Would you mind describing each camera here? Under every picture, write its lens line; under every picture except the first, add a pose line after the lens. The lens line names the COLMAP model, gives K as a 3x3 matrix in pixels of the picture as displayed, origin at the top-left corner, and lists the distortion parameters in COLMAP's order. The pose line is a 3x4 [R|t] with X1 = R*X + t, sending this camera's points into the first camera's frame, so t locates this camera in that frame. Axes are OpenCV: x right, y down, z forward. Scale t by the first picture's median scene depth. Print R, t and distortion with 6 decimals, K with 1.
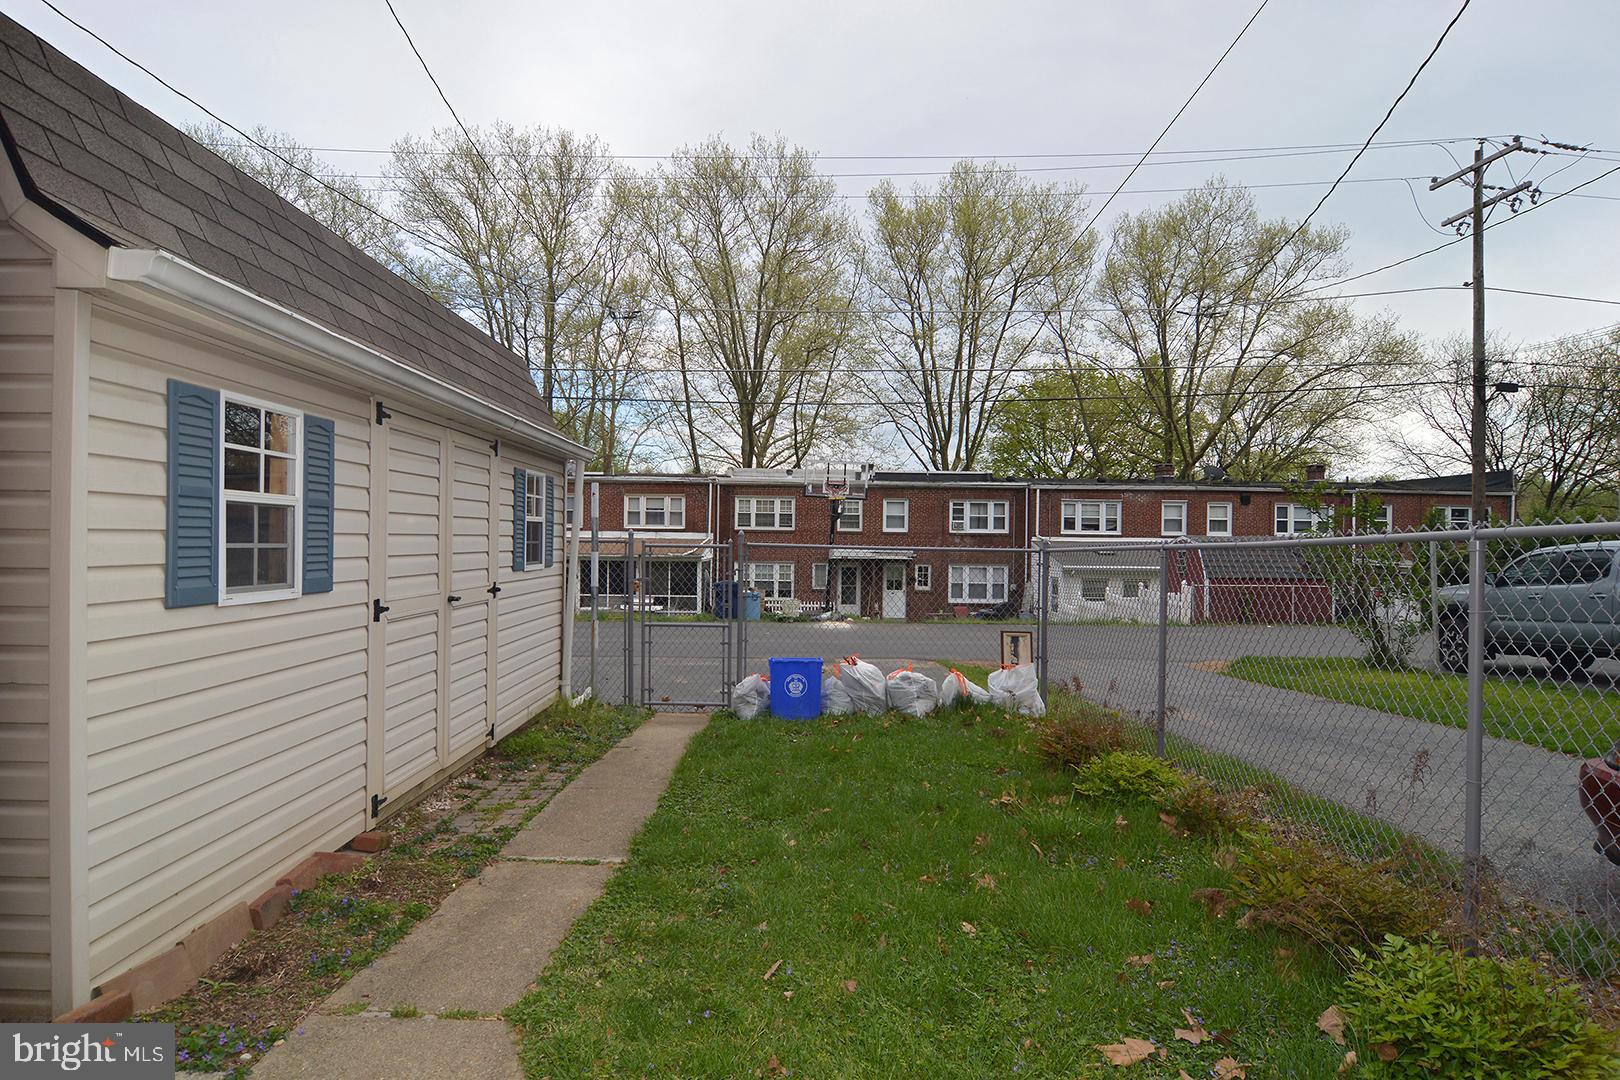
lens RADIAL K [[883.2, 0, 808.8], [0, 883.2, 538.5], [0, 0, 1]] dist [-0.004289, -0.011041]
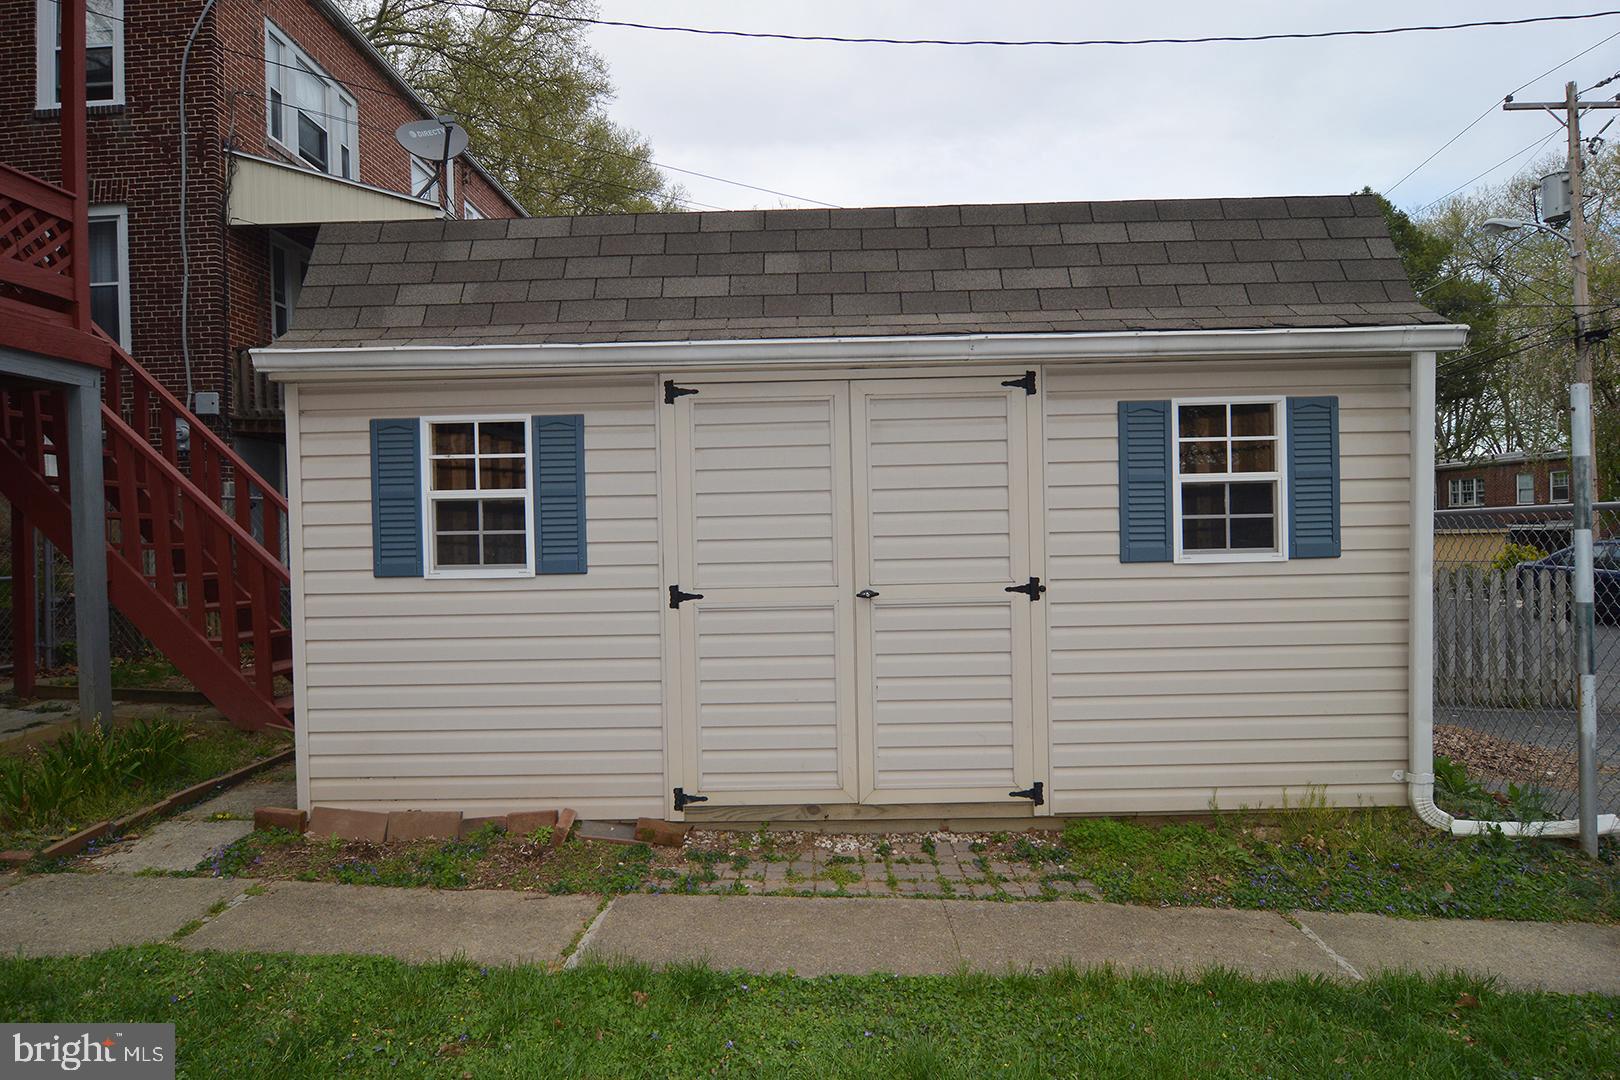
lens RADIAL K [[883.2, 0, 808.8], [0, 883.2, 538.5], [0, 0, 1]] dist [-0.004289, -0.011041]
pose [[-0.032665, -0.010603, -0.999410, 0.498983], [0.021721, 0.999700, -0.011316, 0.033797], [0.999230, -0.022078, -0.032425, 1.246763]]
